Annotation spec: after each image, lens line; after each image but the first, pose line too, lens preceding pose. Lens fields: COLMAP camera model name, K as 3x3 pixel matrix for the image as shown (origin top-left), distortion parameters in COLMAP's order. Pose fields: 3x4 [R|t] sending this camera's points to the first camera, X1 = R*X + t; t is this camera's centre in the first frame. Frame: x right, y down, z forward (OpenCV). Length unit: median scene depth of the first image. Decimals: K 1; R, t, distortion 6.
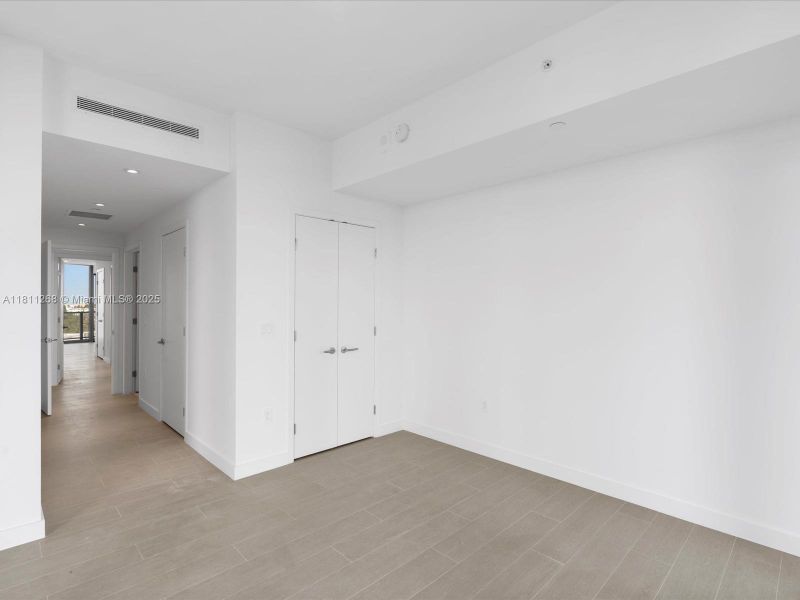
lens RADIAL K [[408.7, 0, 397.9], [0, 408.7, 298.4], [0, 0, 1]] dist [-0.003301, 0.001936]
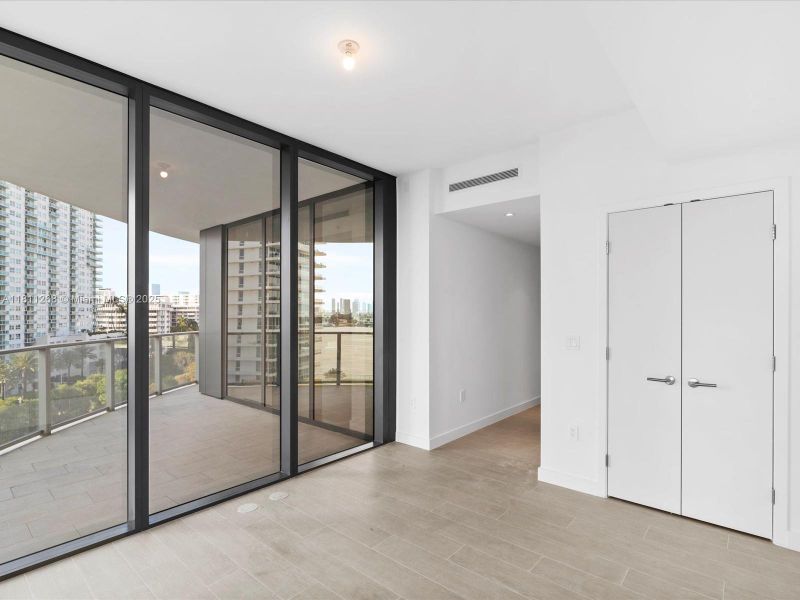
lens RADIAL K [[408.7, 0, 391.7], [0, 408.7, 308.9], [0, 0, 1]] dist [-0.003301, 0.001936]
pose [[0.090395, -0.007724, -0.995876, 0.679572], [0.009424, 0.999932, -0.006900, -0.002952], [0.995861, -0.008762, 0.090461, 0.551191]]
